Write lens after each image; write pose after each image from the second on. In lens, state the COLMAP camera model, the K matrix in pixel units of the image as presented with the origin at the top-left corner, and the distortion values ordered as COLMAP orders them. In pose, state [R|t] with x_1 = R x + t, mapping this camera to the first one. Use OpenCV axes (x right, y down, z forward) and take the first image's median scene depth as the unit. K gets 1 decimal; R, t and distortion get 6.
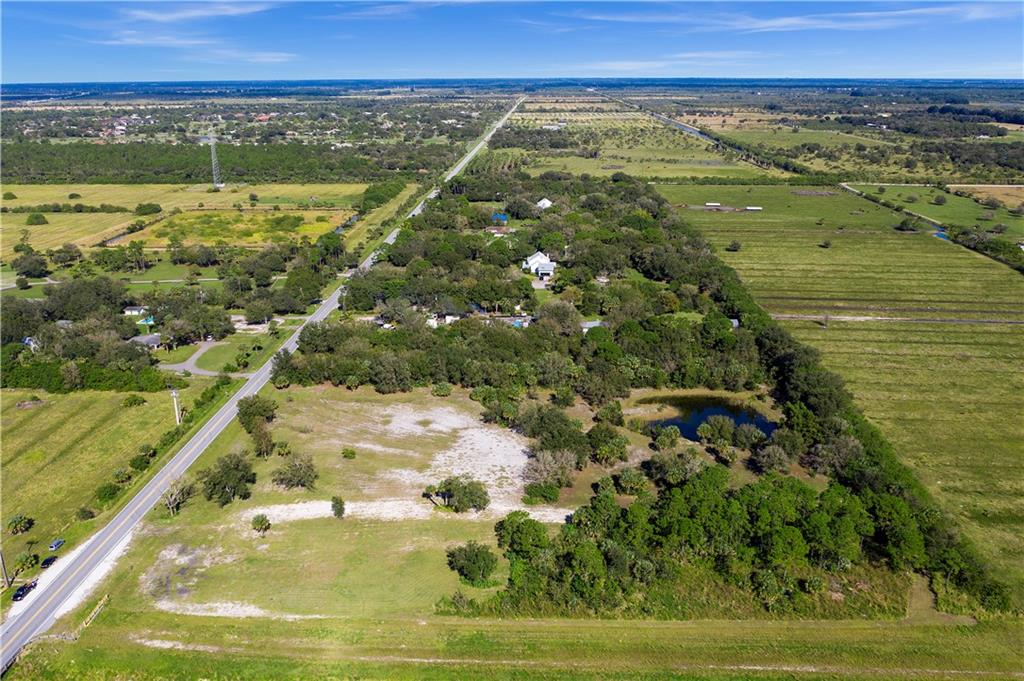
lens RADIAL K [[822.3, 0, 512.0], [0, 822.3, 340.5], [0, 0, 1]] dist [-0.021024, 0.001802]
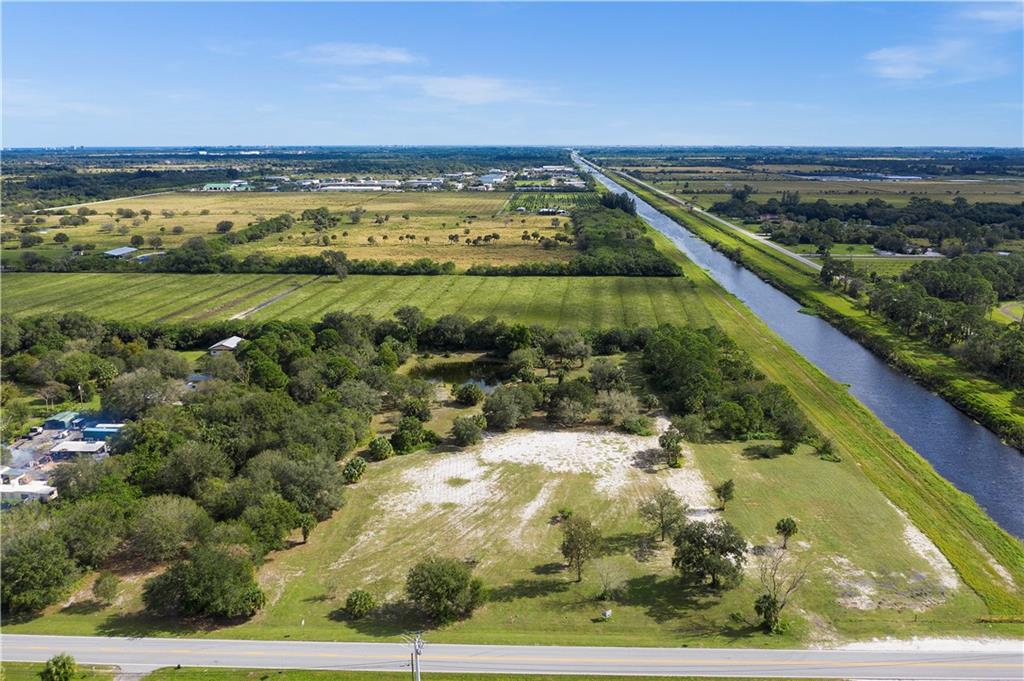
lens RADIAL K [[805.5, 0, 512.0], [0, 805.5, 340.5], [0, 0, 1]] dist [-0.029386, 0.003349]
pose [[-0.002868, -0.236460, 0.971637, -0.794932], [0.311690, 0.923026, 0.225550, -0.169637], [-0.950180, 0.303496, 0.071055, 0.871392]]
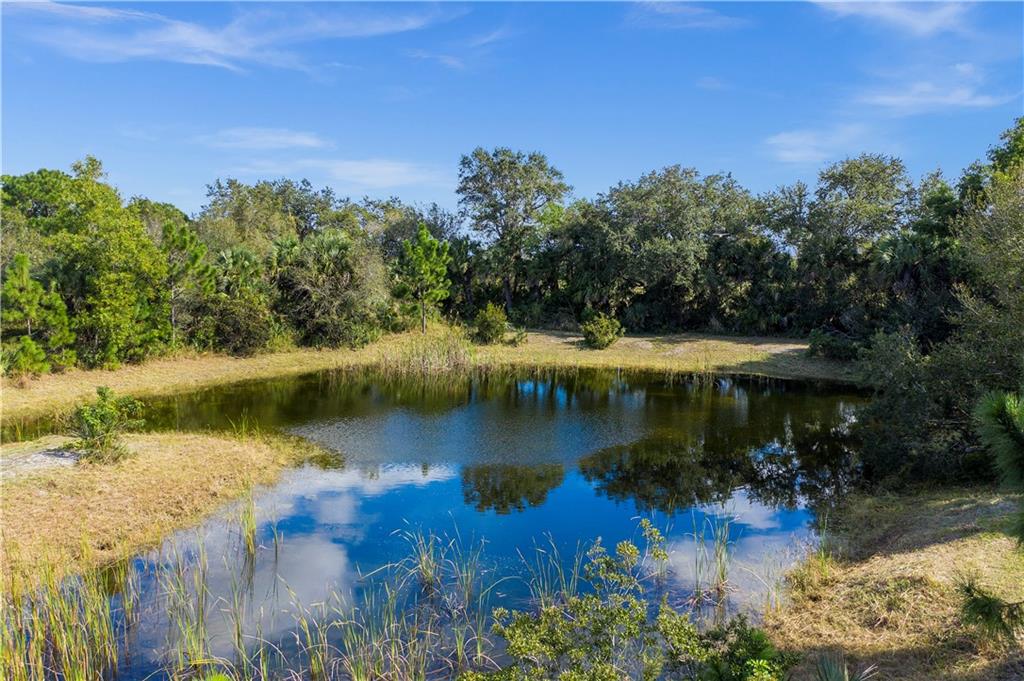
lens RADIAL K [[805.5, 0, 512.0], [0, 805.5, 340.5], [0, 0, 1]] dist [-0.029386, 0.003349]
pose [[0.503893, -0.078774, 0.860167, 0.133707], [0.262318, 0.962756, -0.065499, 0.093927], [-0.822971, 0.258642, 0.505790, 0.956582]]
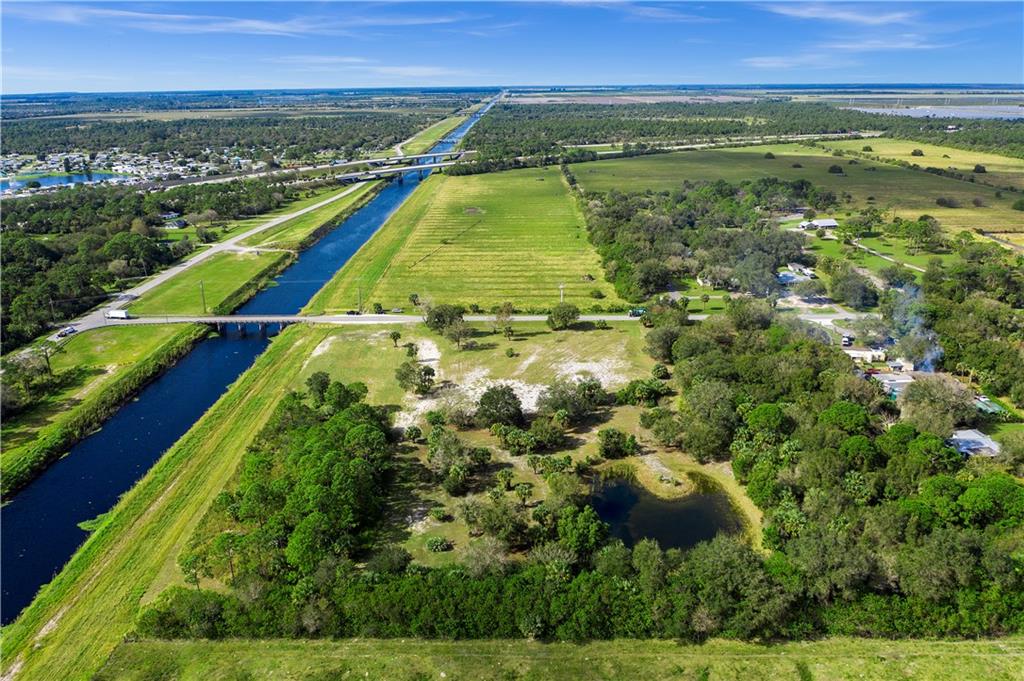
lens RADIAL K [[789.6, 0, 512.0], [0, 789.6, 340.5], [0, 0, 1]] dist [-0.014434, -0.000278]
pose [[0.043474, 0.316249, -0.947680, 0.863932], [-0.303899, 0.907812, 0.289003, -0.210038], [0.951712, 0.275435, 0.135574, 0.766668]]
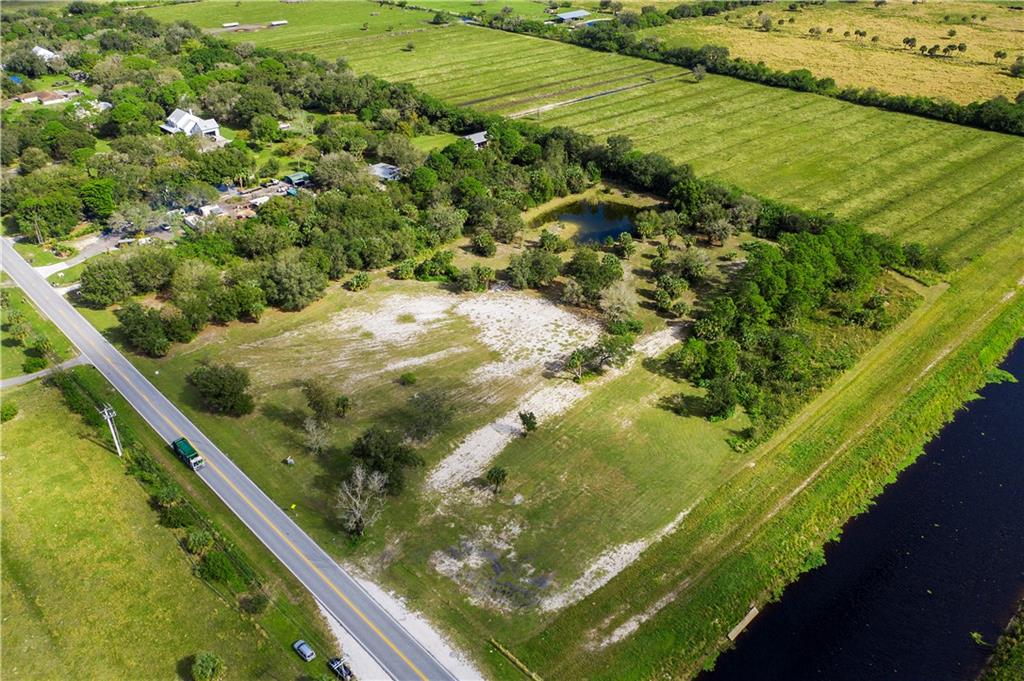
lens RADIAL K [[805.5, 0, 512.0], [0, 805.5, 340.5], [0, 0, 1]] dist [-0.029386, 0.003349]
pose [[0.692595, -0.376350, 0.615364, -0.563024], [0.229995, 0.923792, 0.306121, -0.112650], [-0.683677, -0.070488, 0.726373, 0.313161]]
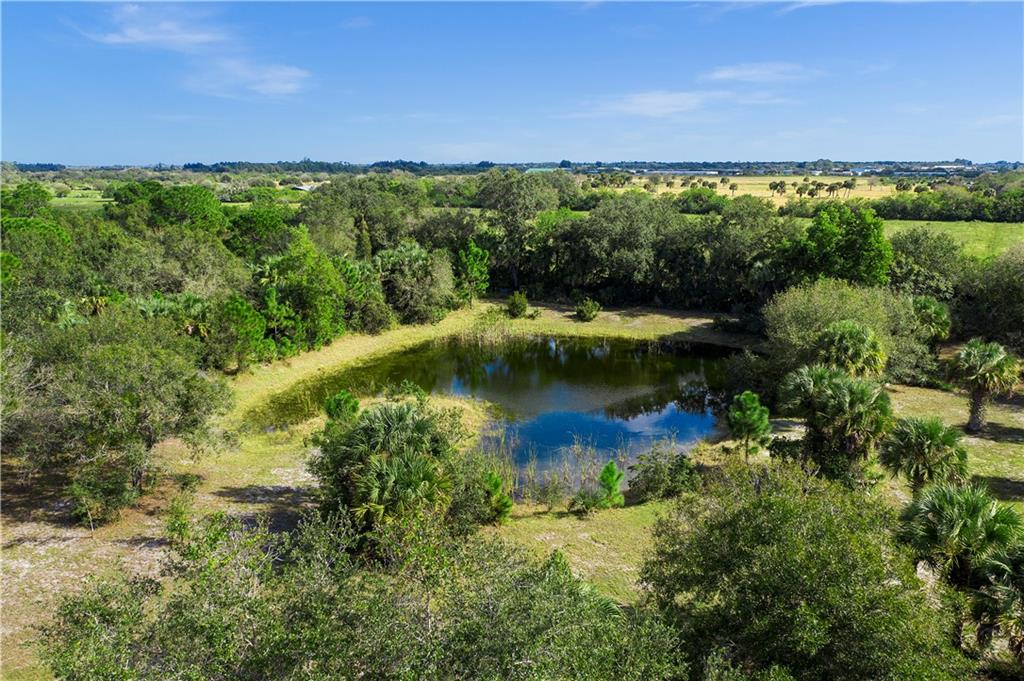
lens RADIAL K [[789.6, 0, 512.0], [0, 789.6, 340.5], [0, 0, 1]] dist [-0.014434, -0.000278]
pose [[0.426789, -0.189570, 0.884259, 0.012800], [0.276726, 0.958257, 0.071872, 0.062206], [-0.860973, 0.214023, 0.461433, 0.919171]]
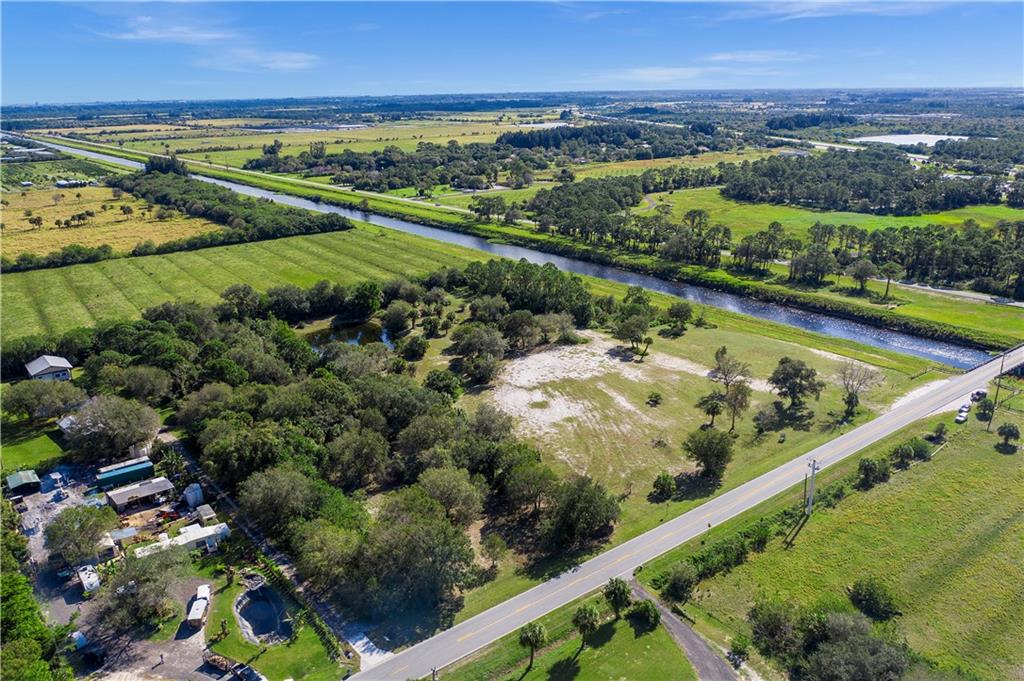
lens RADIAL K [[822.3, 0, 512.0], [0, 822.3, 340.5], [0, 0, 1]] dist [-0.021024, 0.001802]
pose [[-0.654895, -0.208229, 0.726466, -0.694970], [0.251429, 0.846492, 0.469291, -0.363633], [-0.712668, 0.489991, -0.502009, 1.428084]]
